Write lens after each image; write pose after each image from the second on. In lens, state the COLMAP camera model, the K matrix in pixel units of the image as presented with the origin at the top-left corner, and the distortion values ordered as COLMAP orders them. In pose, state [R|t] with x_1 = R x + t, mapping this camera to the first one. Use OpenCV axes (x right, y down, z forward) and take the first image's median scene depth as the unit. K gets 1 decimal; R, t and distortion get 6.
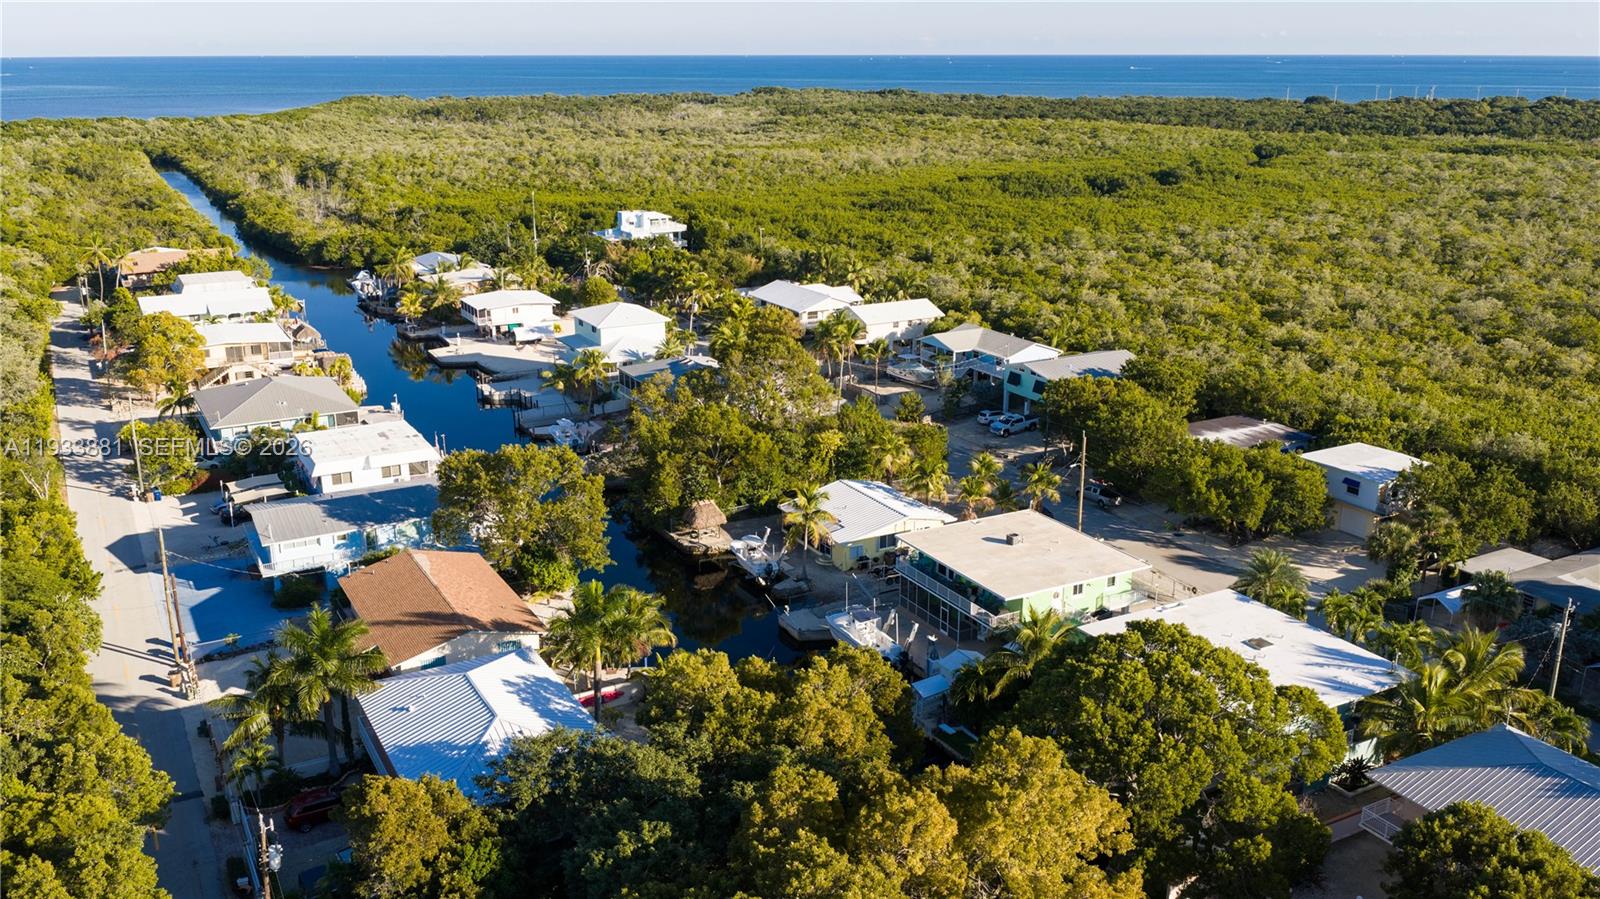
lens RADIAL K [[1328.2, 0, 797.7], [0, 1328.2, 410.2], [0, 0, 1]] dist [0.028024, -0.068709]
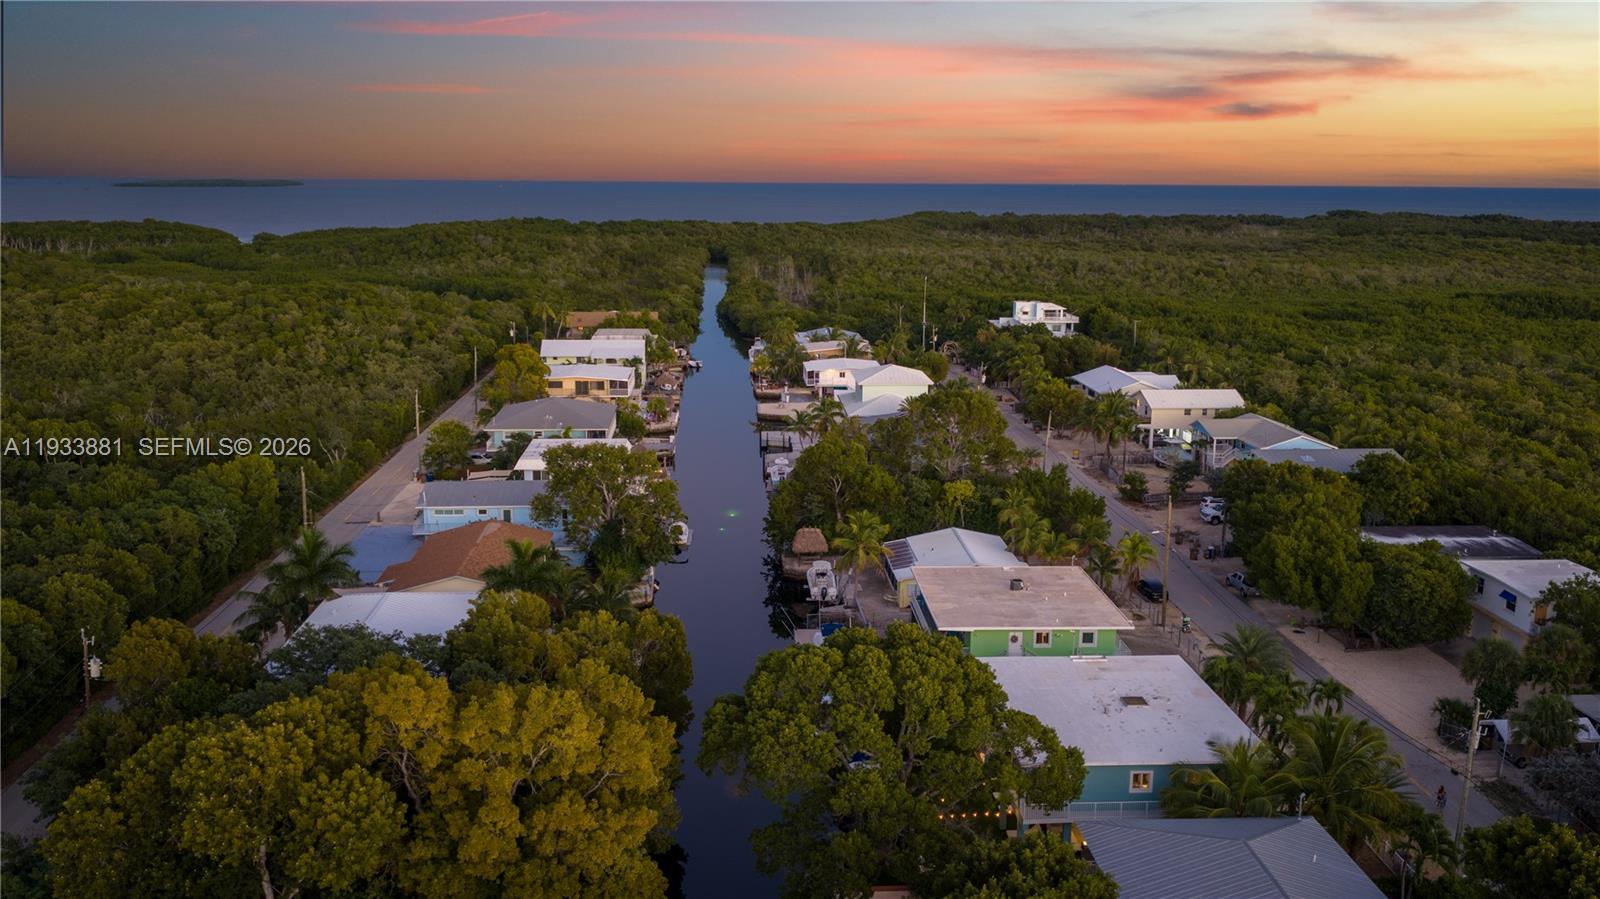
lens RADIAL K [[1328.2, 0, 797.7], [0, 1328.2, 410.2], [0, 0, 1]] dist [0.028024, -0.068709]
pose [[0.903150, 0.080706, -0.421672, 0.227556], [-0.119111, 0.990718, -0.065497, 0.029725], [0.412472, 0.109379, 0.904380, 0.031288]]
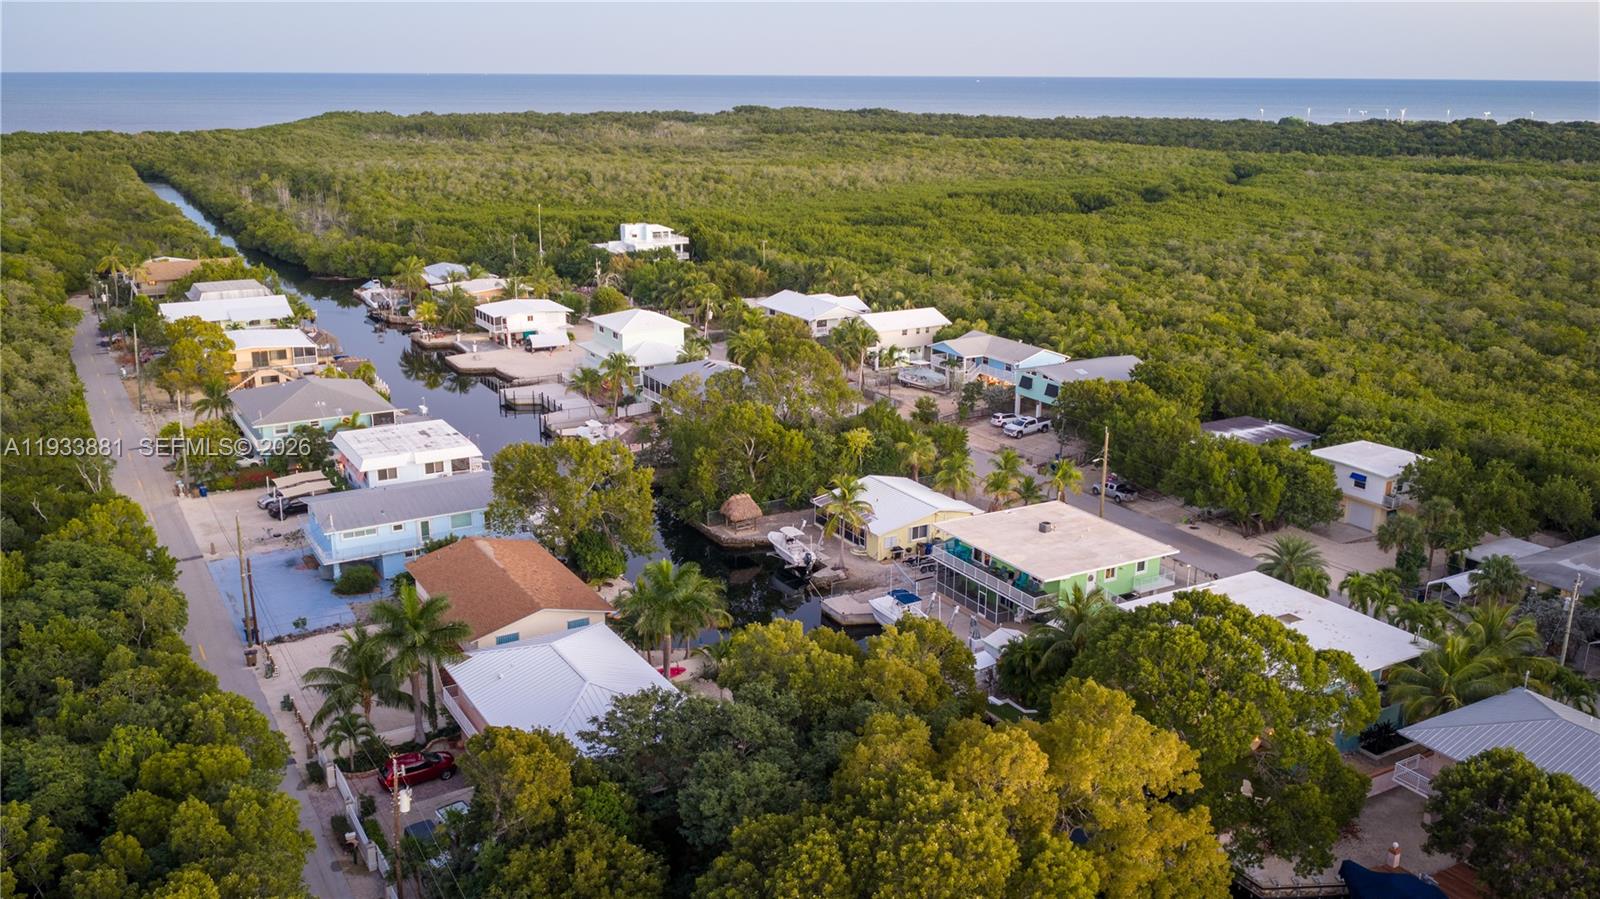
lens RADIAL K [[1328.2, 0, 797.7], [0, 1328.2, 410.2], [0, 0, 1]] dist [0.028024, -0.068709]
pose [[0.999796, 0.001454, 0.020135, -0.030267], [-0.001169, 0.999899, -0.014162, 0.010781], [-0.020153, 0.014136, 0.999697, -0.026633]]
